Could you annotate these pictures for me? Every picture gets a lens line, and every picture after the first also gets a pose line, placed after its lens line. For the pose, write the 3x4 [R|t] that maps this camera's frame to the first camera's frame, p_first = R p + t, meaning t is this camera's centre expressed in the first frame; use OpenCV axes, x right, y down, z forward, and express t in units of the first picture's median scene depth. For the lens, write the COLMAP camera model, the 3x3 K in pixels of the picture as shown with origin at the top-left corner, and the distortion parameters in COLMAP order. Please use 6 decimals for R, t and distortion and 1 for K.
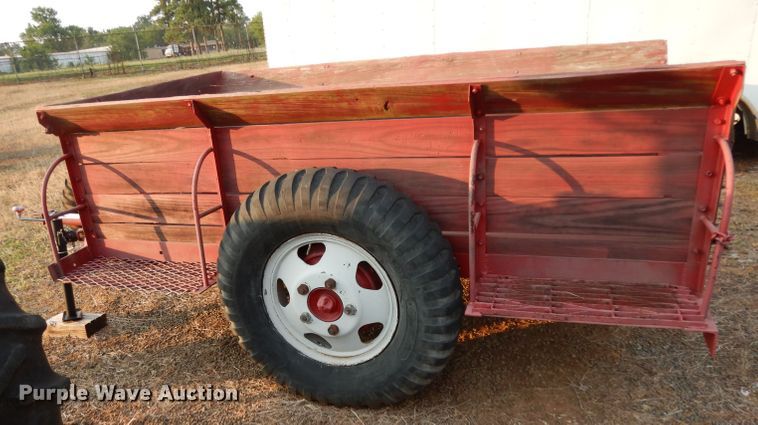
lens RADIAL K [[563.1, 0, 349.5], [0, 563.1, 234.6], [0, 0, 1]] dist [-0.007447, 0.007923]
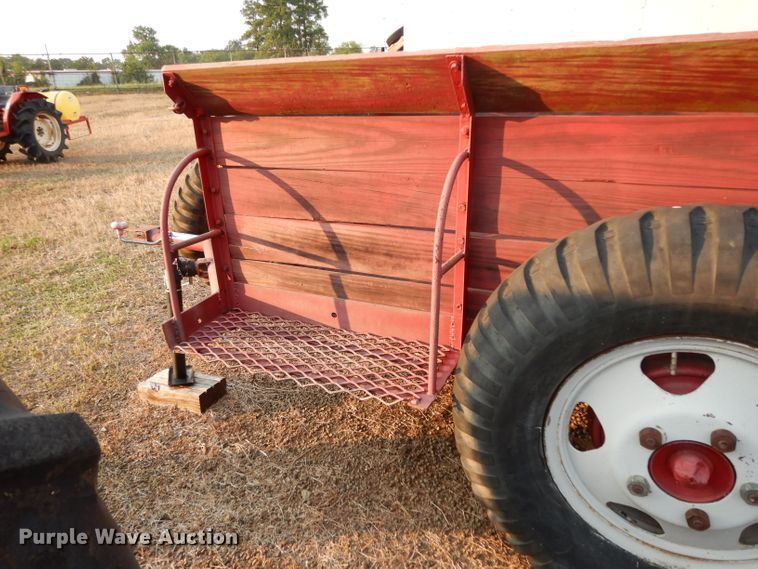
lens RADIAL K [[536.4, 0, 378.9], [0, 536.4, 282.4], [0, 0, 1]] dist [0.009355, -0.009476]
pose [[0.993967, 0.090569, -0.061860, -0.314825], [-0.088035, 0.995208, 0.042543, -0.044309], [0.065417, -0.036841, 0.997178, 0.499876]]
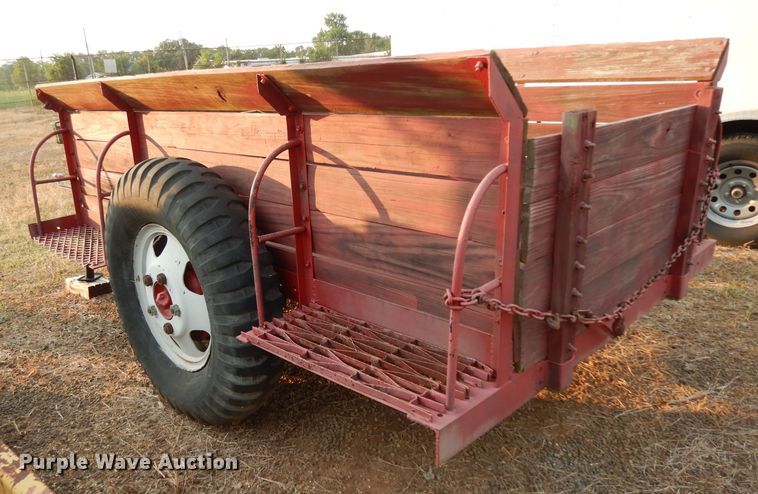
lens RADIAL K [[599.6, 0, 328.2], [0, 599.6, 243.4], [0, 0, 1]] dist [-0.001076, -0.003188]
pose [[0.895328, 0.161555, -0.415075, 0.618672], [-0.167894, 0.985572, 0.021450, -0.040387], [0.412551, 0.050484, 0.909534, 0.184990]]
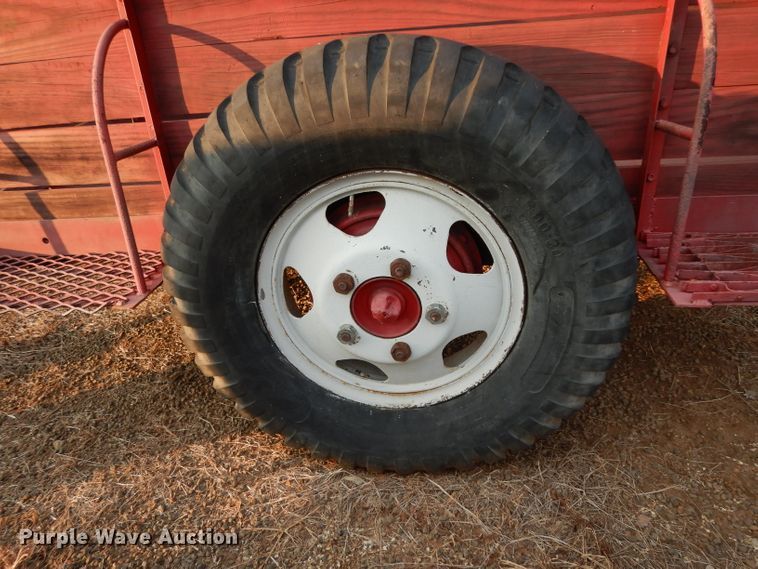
lens RADIAL K [[536.4, 0, 378.7], [0, 536.4, 282.7], [0, 0, 1]] dist [0.009355, -0.009476]
pose [[0.975497, -0.080591, 0.204720, -0.154723], [0.058540, 0.992029, 0.111583, 0.042276], [-0.212080, -0.096864, 0.972440, 0.505552]]
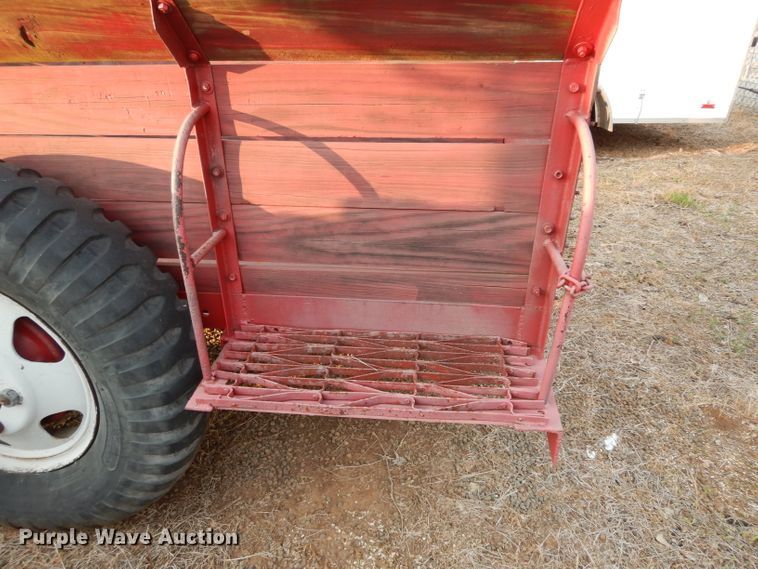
lens RADIAL K [[536.4, 0, 374.9], [0, 536.4, 280.1], [0, 0, 1]] dist [0.009355, -0.009476]
pose [[0.971576, -0.036914, 0.233833, 0.242532], [0.008413, 0.992528, 0.121729, -0.053778], [-0.236580, -0.116302, 0.964626, 0.374056]]
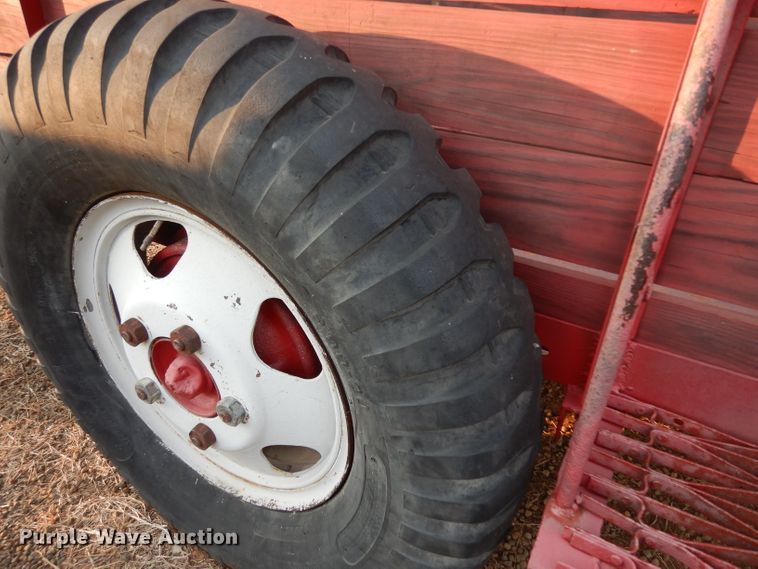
lens RADIAL K [[536.4, 0, 378.9], [0, 536.4, 282.4], [0, 0, 1]] dist [0.009355, -0.009476]
pose [[0.979609, 0.182898, -0.083150, 0.110923], [-0.161565, 0.963136, 0.215095, -0.045028], [0.119425, -0.197275, 0.973047, 0.664543]]
